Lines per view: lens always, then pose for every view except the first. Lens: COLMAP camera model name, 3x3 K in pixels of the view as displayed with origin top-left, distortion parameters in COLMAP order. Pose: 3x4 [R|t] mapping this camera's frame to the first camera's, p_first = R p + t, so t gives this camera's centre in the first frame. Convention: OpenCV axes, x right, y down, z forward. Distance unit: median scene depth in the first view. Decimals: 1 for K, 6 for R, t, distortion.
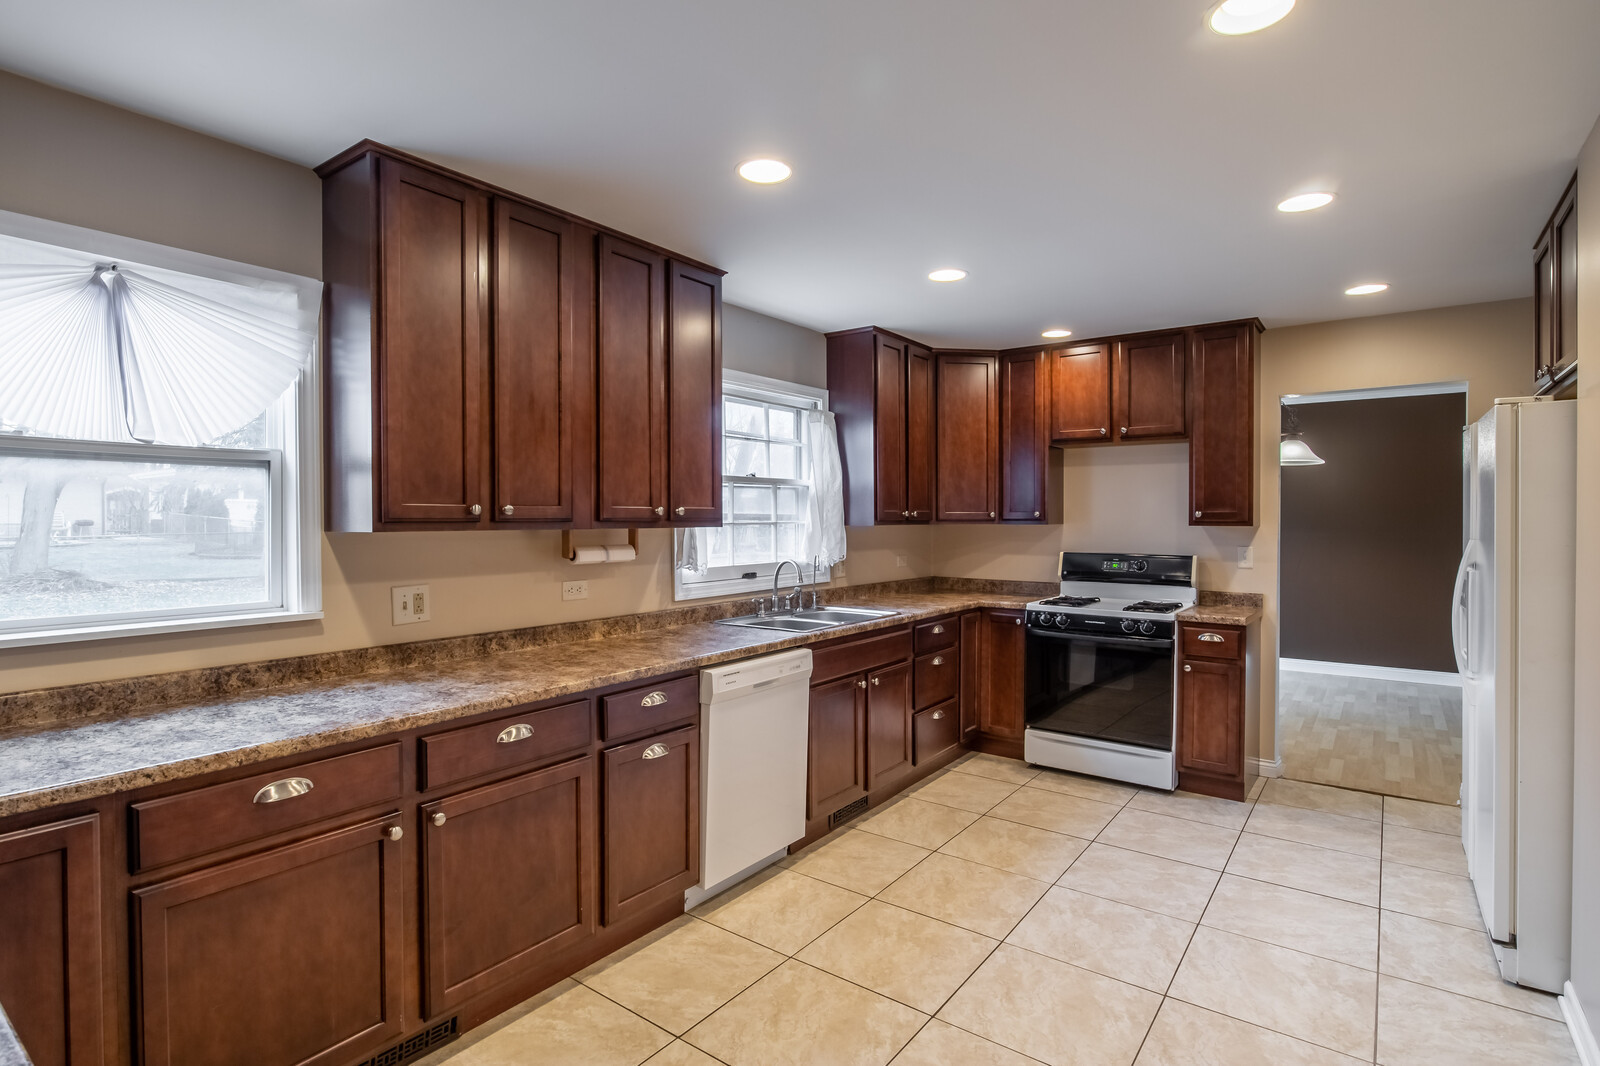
lens RADIAL K [[804.3, 0, 799.2], [0, 804.3, 523.1], [0, 0, 1]] dist [-0.002503, -0.000888]
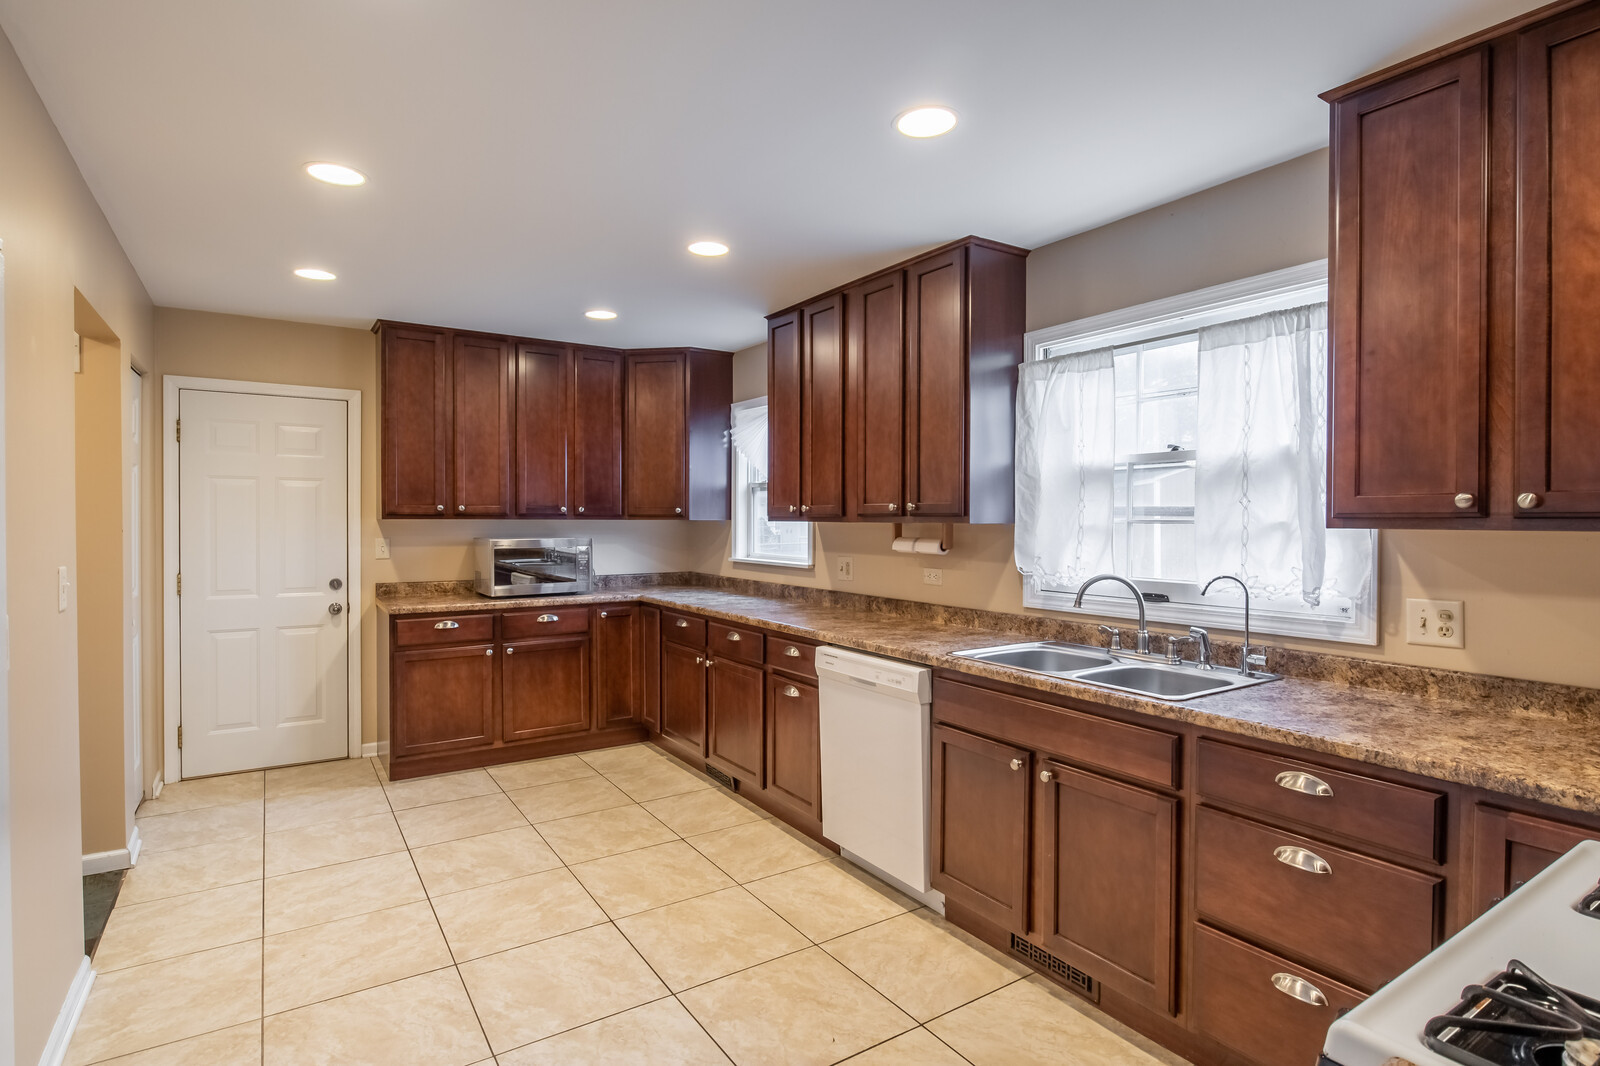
lens RADIAL K [[881.4, 0, 833.4], [0, 881.4, 529.4], [0, 0, 1]] dist [-0.001667, -0.000496]
pose [[-0.357835, 0.012109, -0.933706, 0.925497], [-0.007383, 0.999848, 0.015796, -0.002744], [0.933756, 0.012546, -0.357691, 1.283094]]
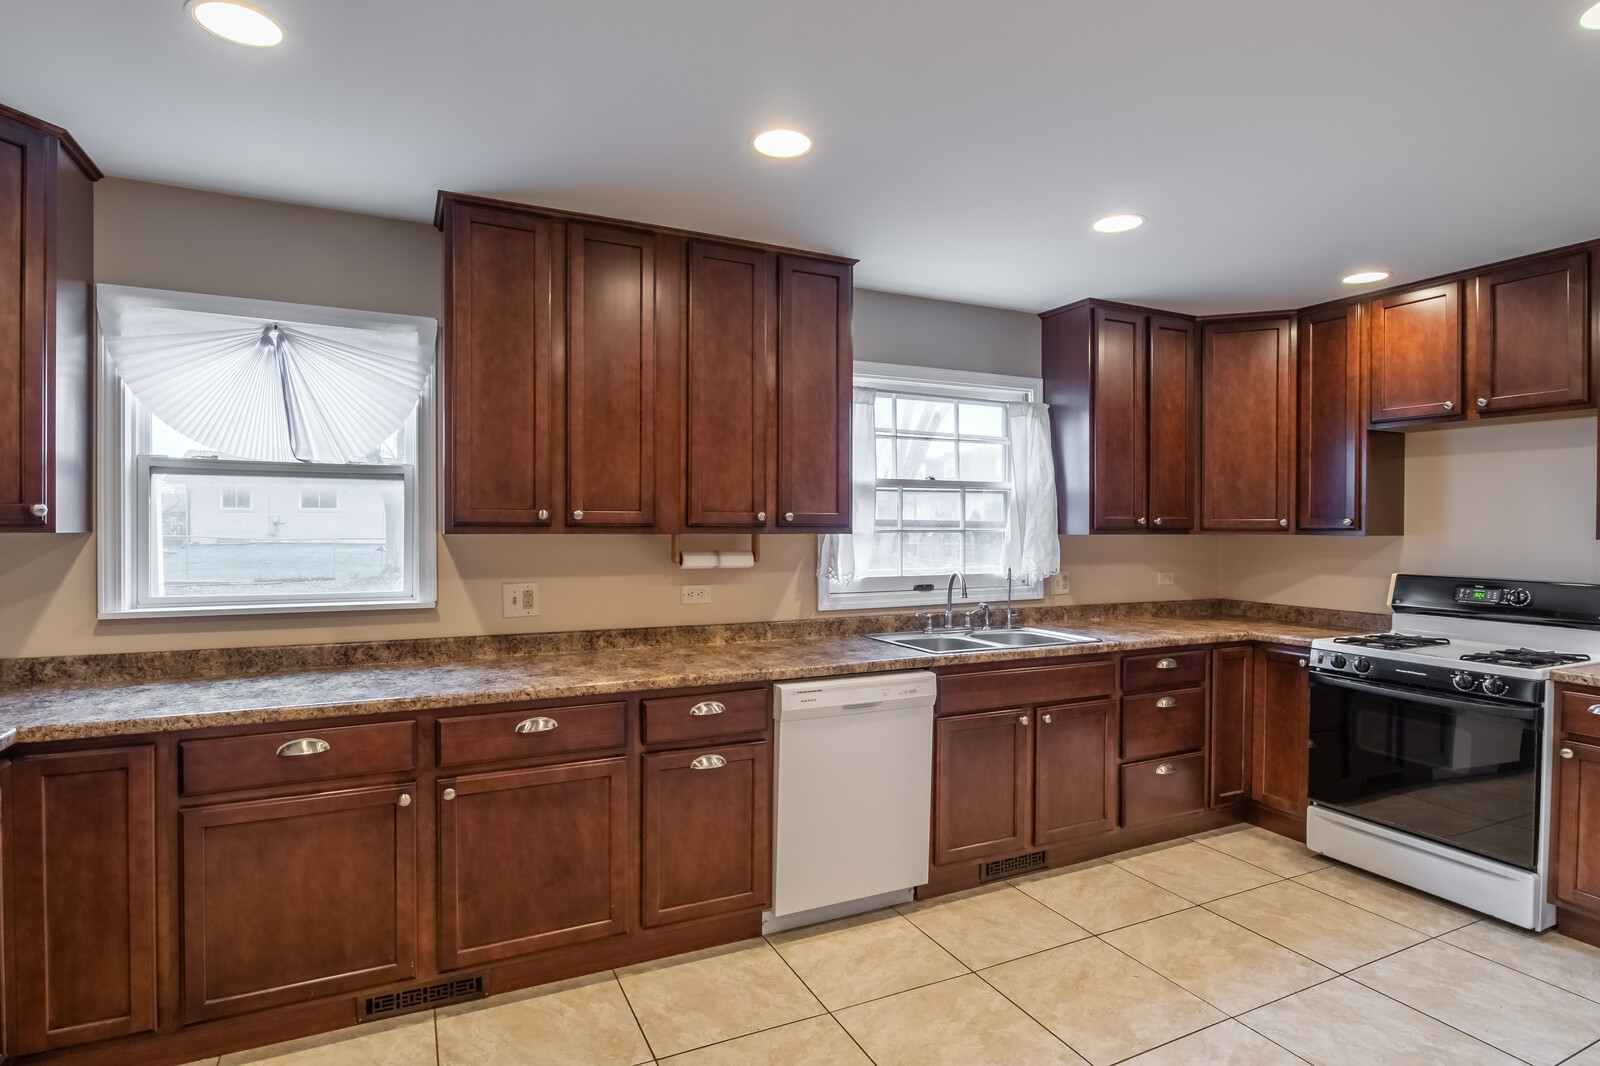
lens RADIAL K [[809.1, 0, 794.6], [0, 809.1, 531.5], [0, 0, 1]] dist [-0.004148, -0.000820]
pose [[0.884344, 0.007515, -0.466776, 0.301556], [-0.007922, 0.999968, 0.001090, 0.001549], [0.466769, 0.002734, 0.884375, 0.147247]]
